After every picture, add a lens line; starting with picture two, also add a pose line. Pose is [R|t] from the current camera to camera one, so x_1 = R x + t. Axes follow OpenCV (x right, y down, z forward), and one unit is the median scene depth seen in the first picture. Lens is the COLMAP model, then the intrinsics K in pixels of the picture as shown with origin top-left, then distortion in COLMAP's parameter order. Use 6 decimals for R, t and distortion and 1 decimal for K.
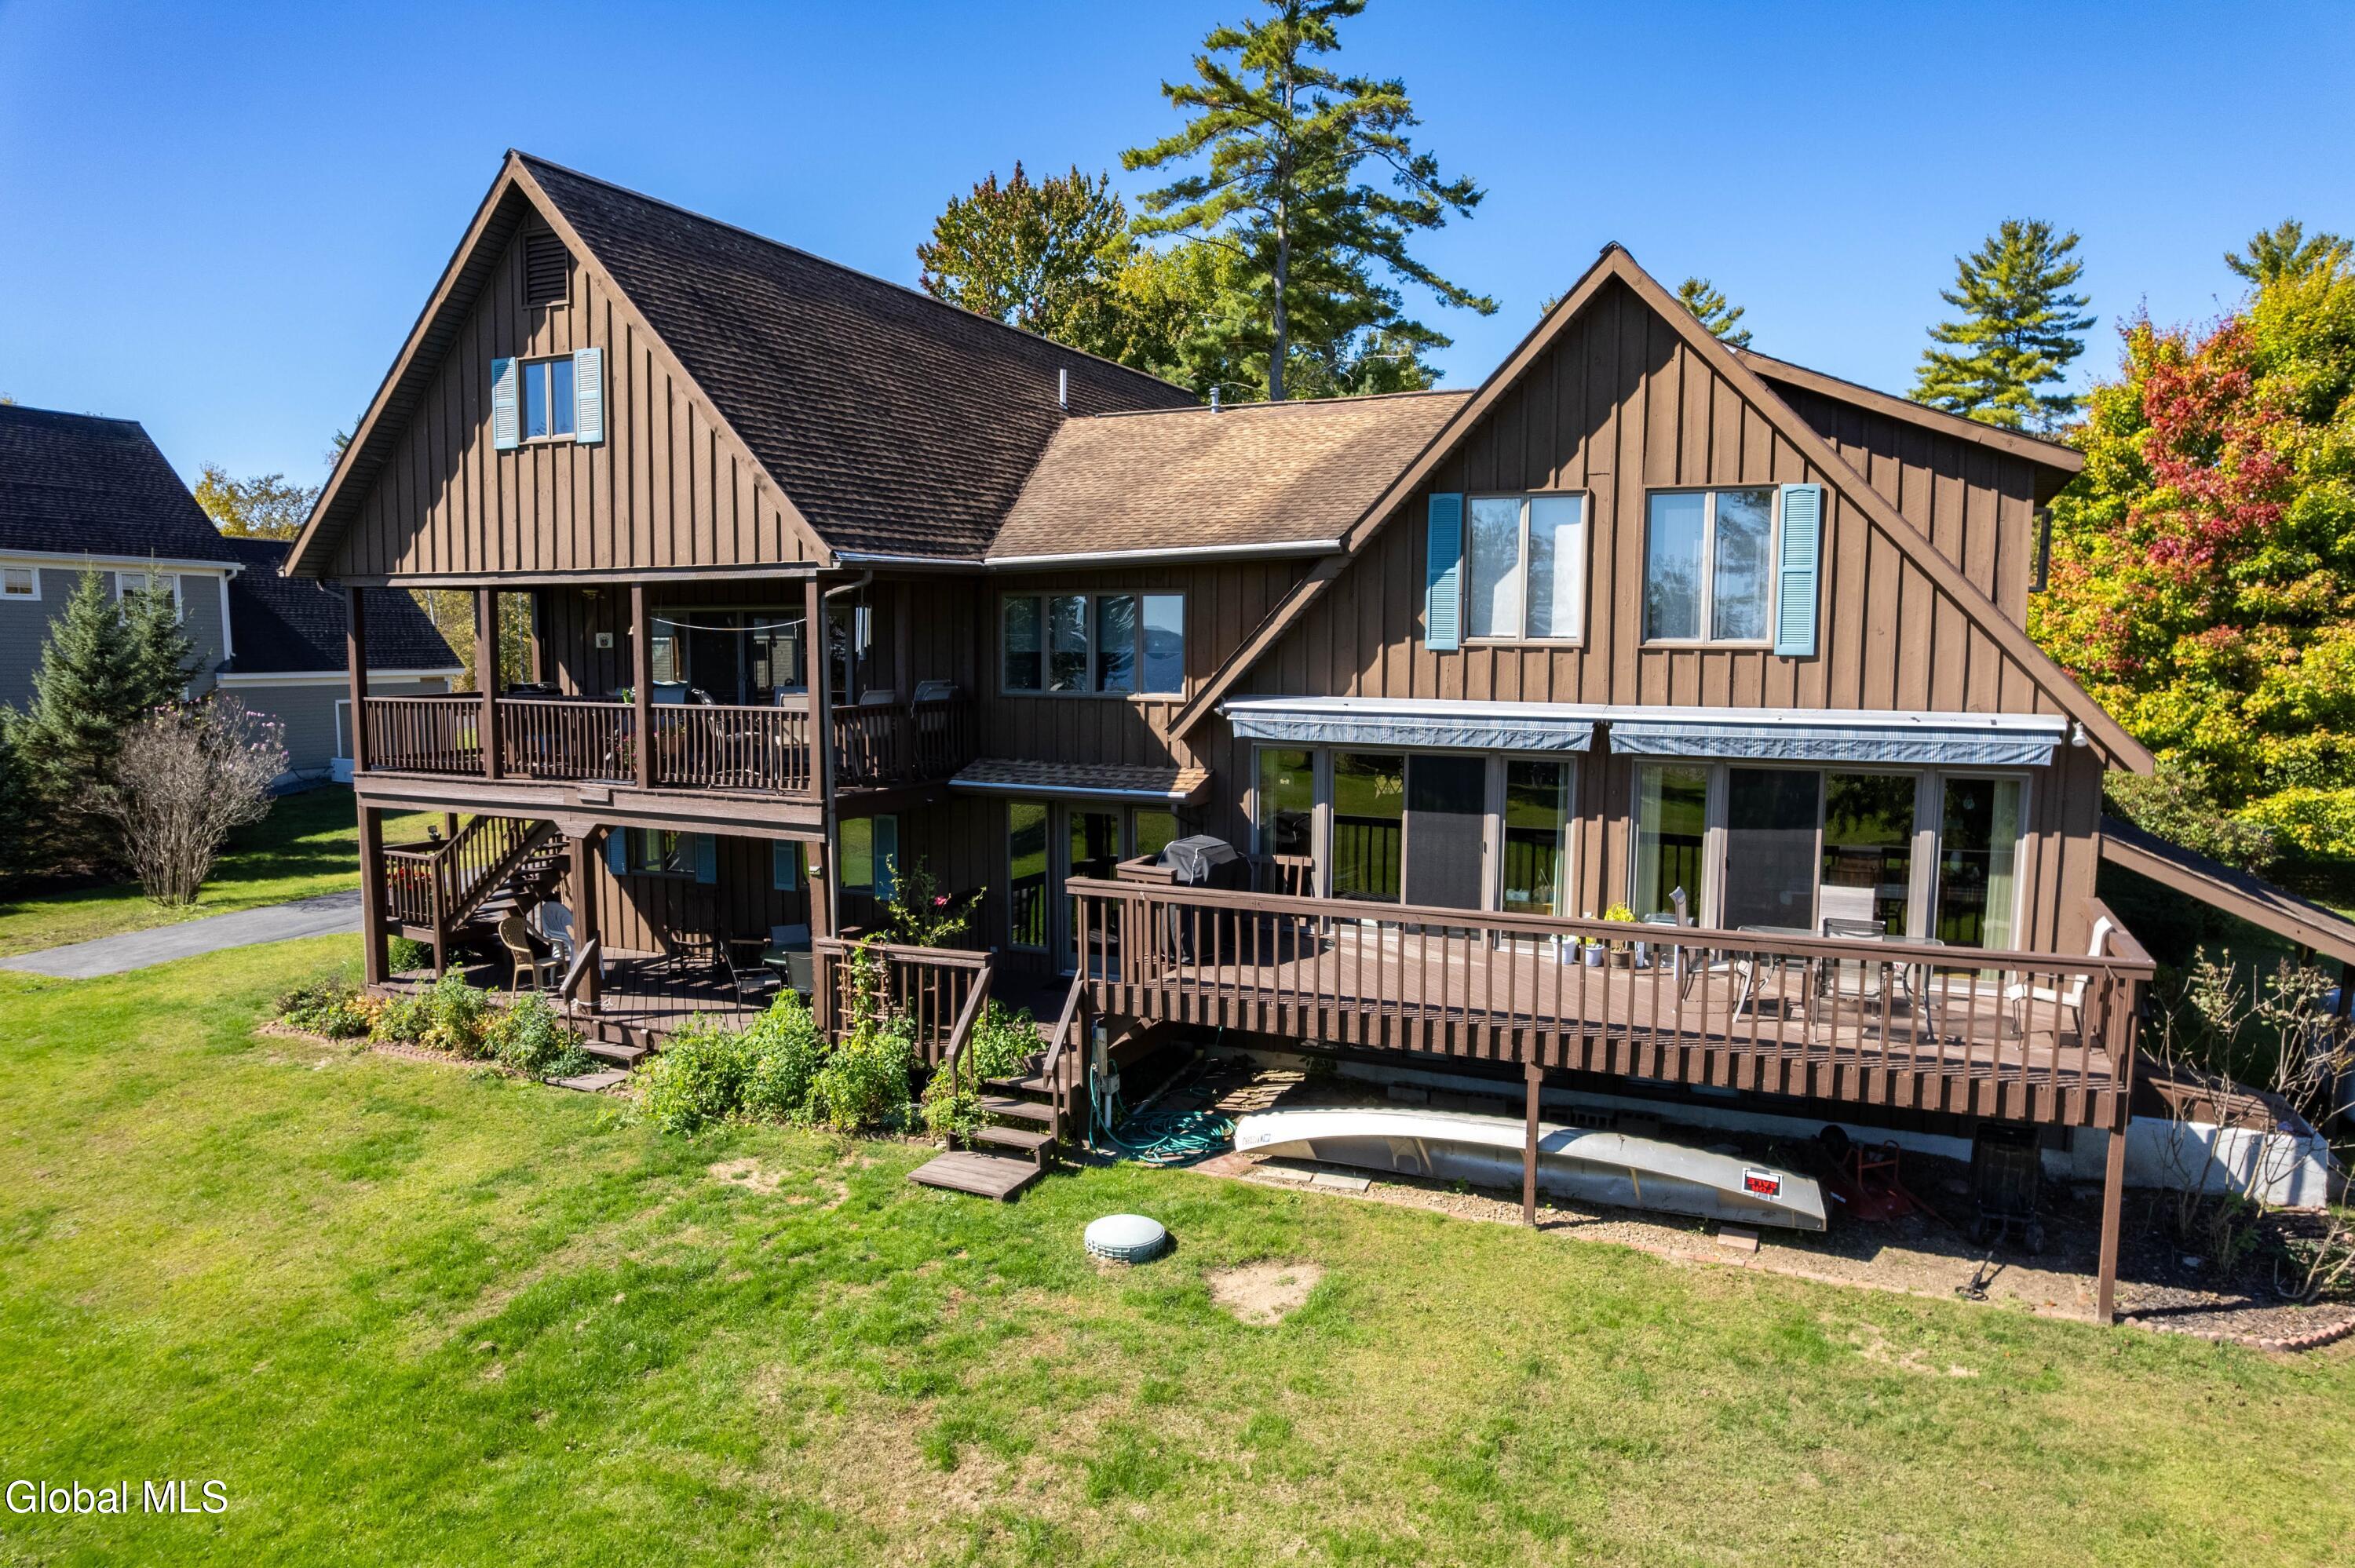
lens RADIAL K [[1504.5, 0, 1180.2], [0, 1504.5, 793.9], [0, 0, 1]] dist [-0.066206, 0.046171]
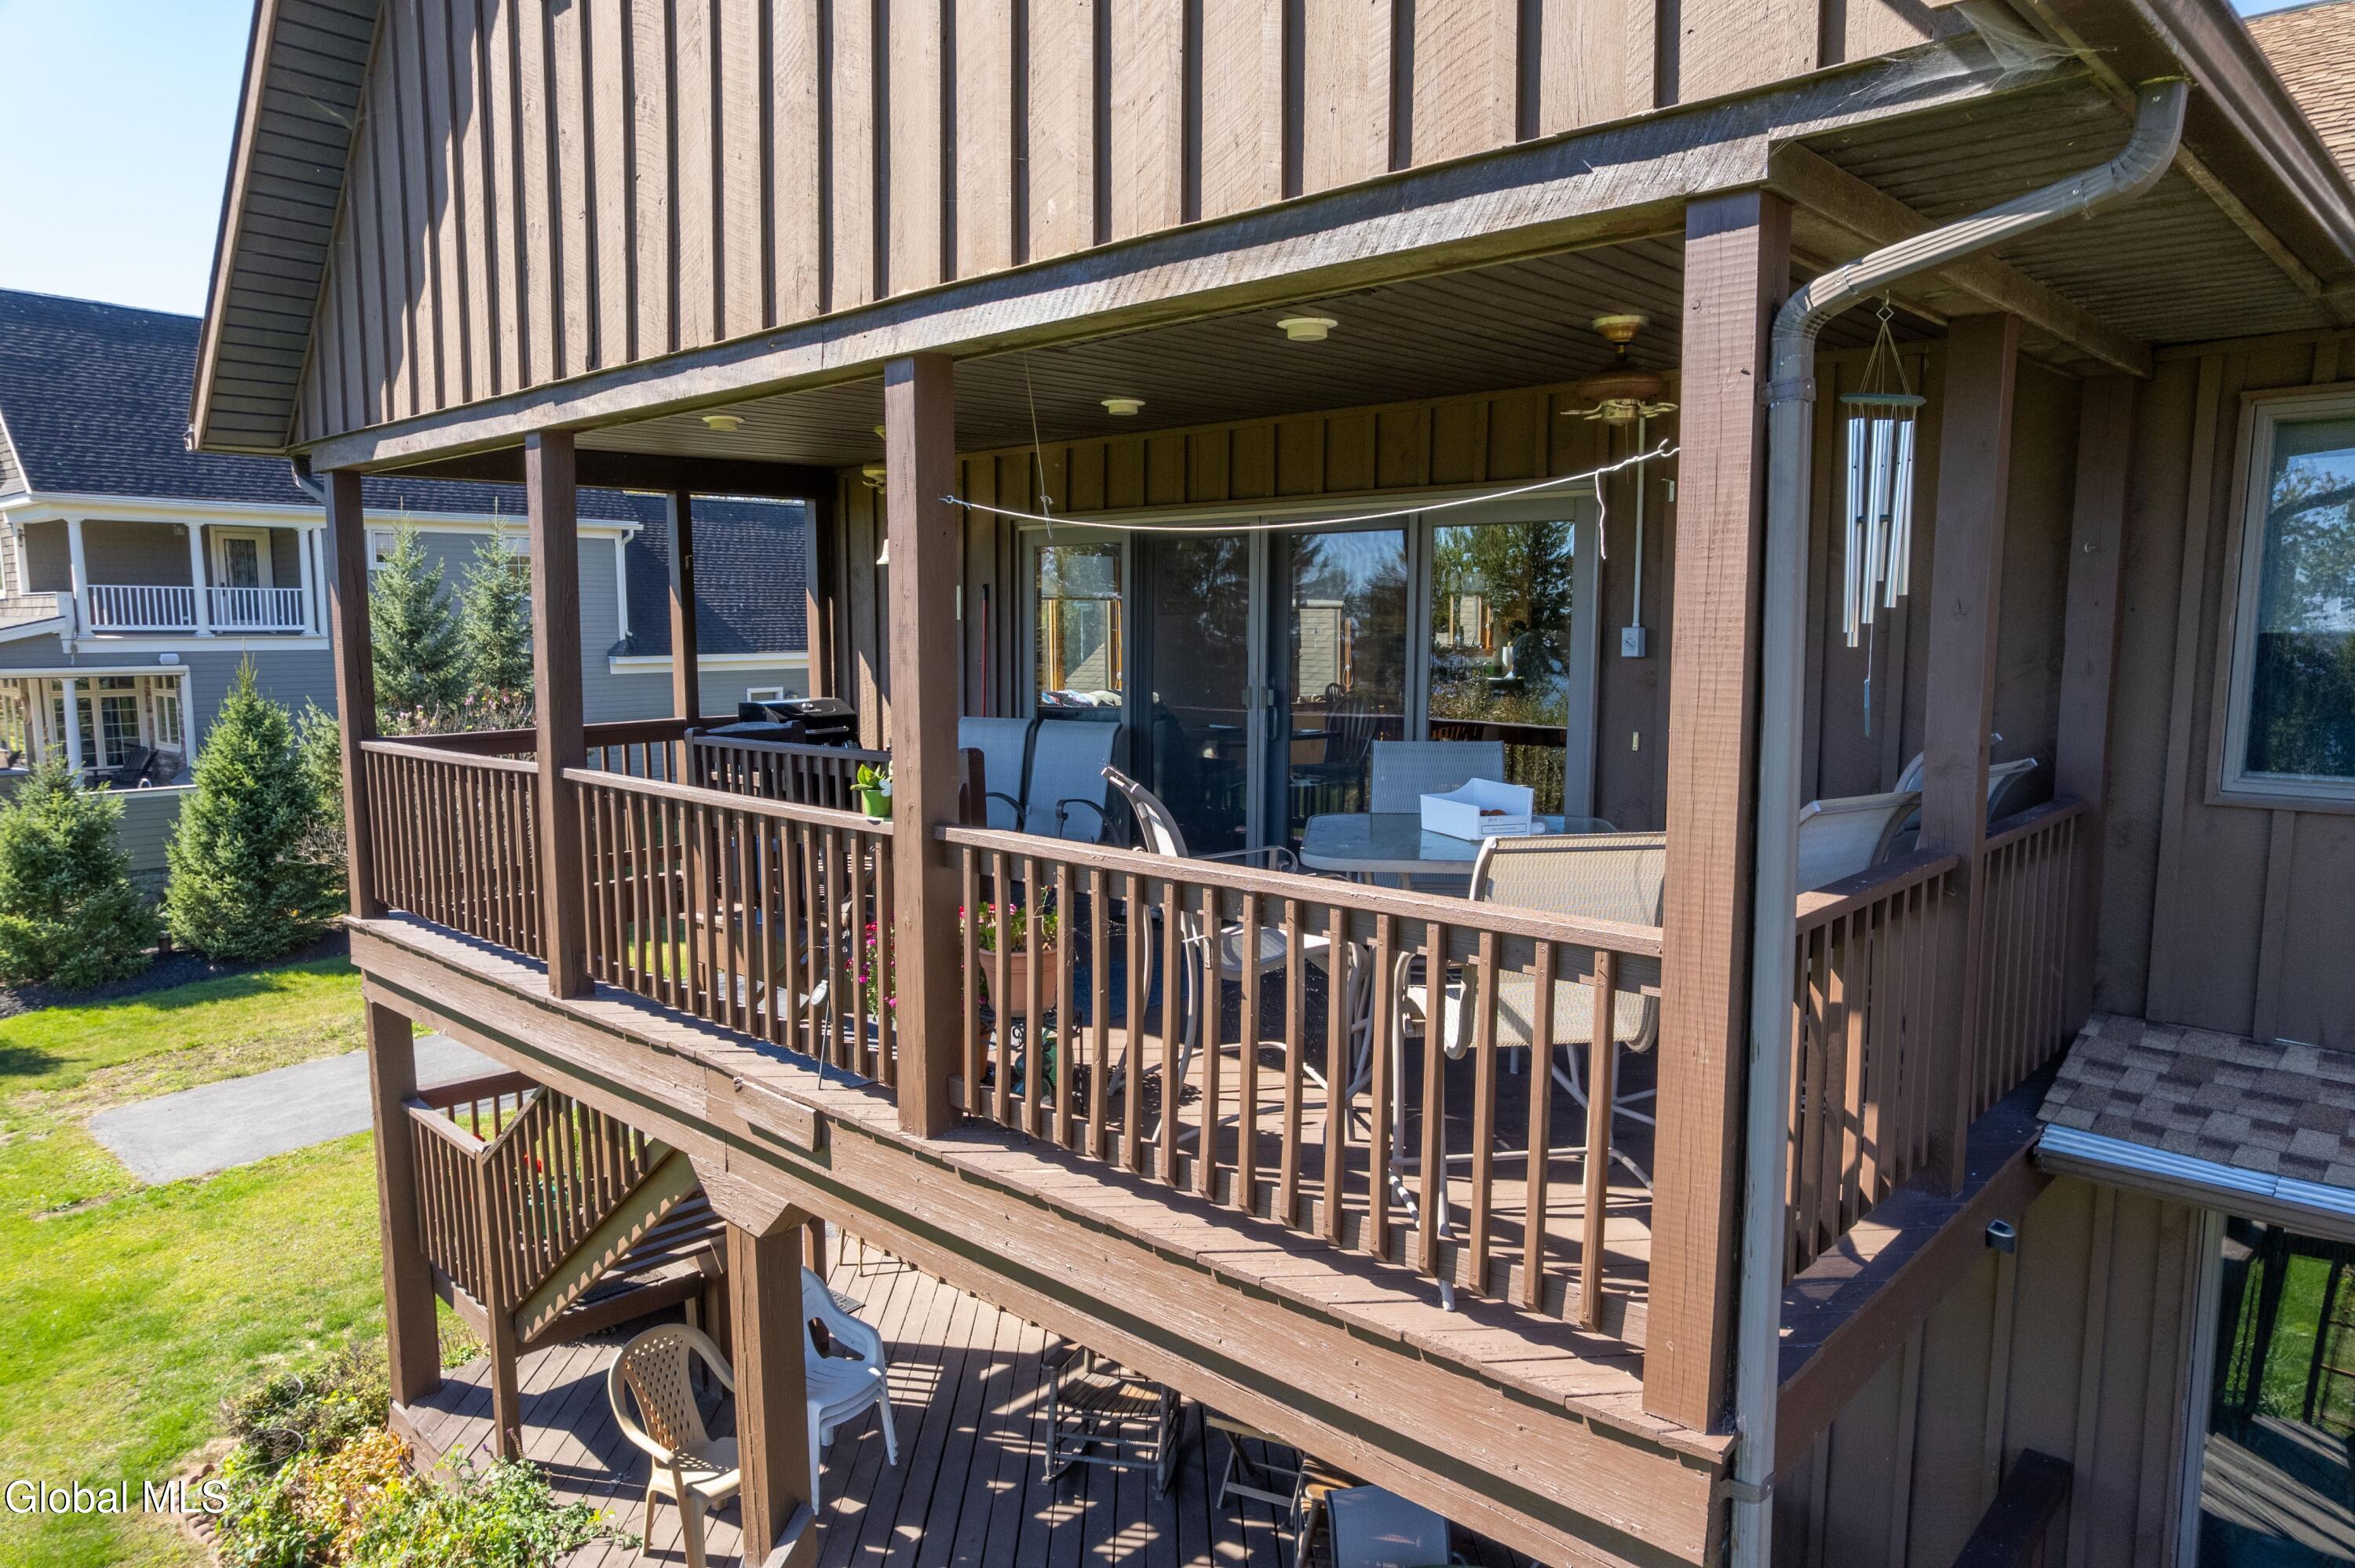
lens RADIAL K [[1504.5, 0, 1144.8], [0, 1504.5, 803.0], [0, 0, 1]] dist [-0.066206, 0.046171]
pose [[0.943692, 0.034333, -0.329039, -0.249744], [-0.027615, 0.999304, 0.025068, -0.076737], [0.329670, -0.014570, 0.943984, 0.810839]]
